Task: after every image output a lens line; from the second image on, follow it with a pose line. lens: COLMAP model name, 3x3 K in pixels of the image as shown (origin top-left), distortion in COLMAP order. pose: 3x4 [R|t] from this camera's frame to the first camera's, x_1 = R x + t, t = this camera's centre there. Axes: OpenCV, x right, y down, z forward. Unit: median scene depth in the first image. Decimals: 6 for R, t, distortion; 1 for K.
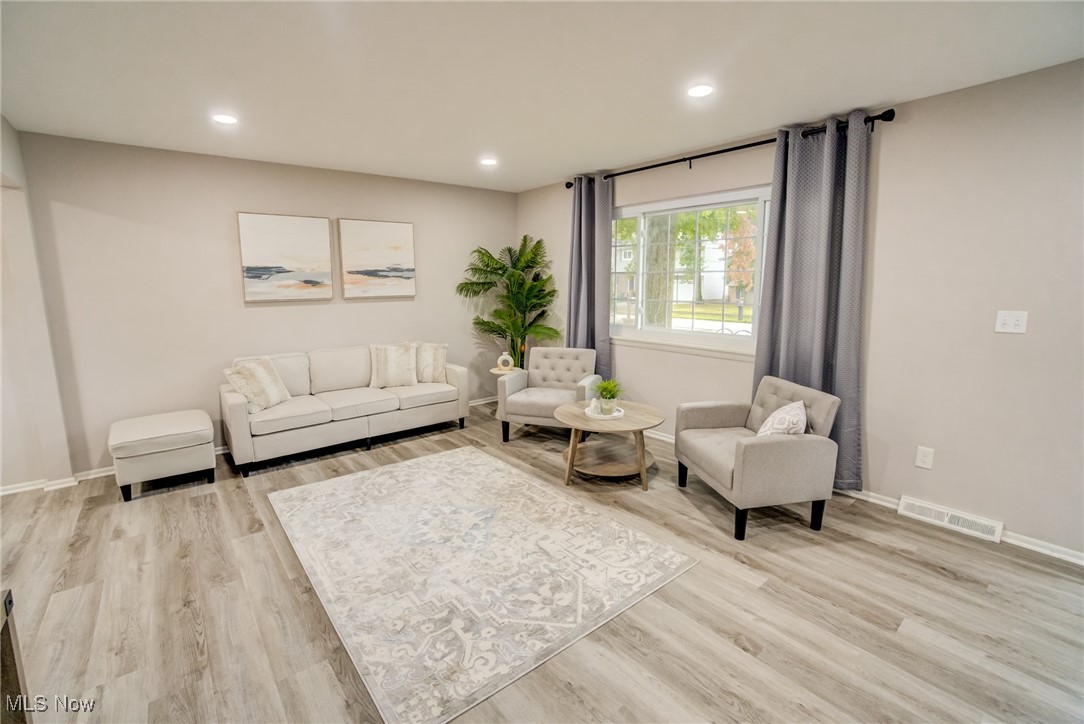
lens RADIAL K [[479.9, 0, 542.0], [0, 479.9, 362.0], [0, 0, 1]] dist [-0.032455, 0.000308]
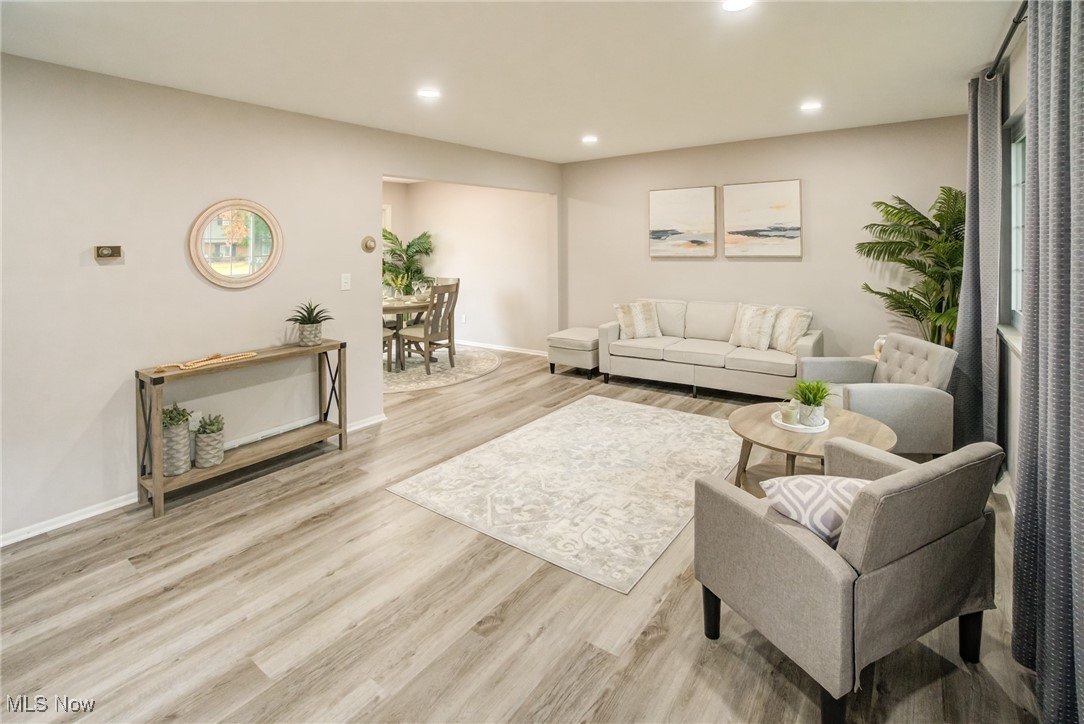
lens RADIAL K [[517.4, 0, 539.8], [0, 517.4, 246.3], [0, 0, 1]] dist [-0.000689, 0.000324]
pose [[0.247206, 0.008468, -0.968926, 0.649991], [-0.149975, 0.988246, -0.029627, -0.062310], [0.957286, 0.152639, 0.245570, 0.323037]]
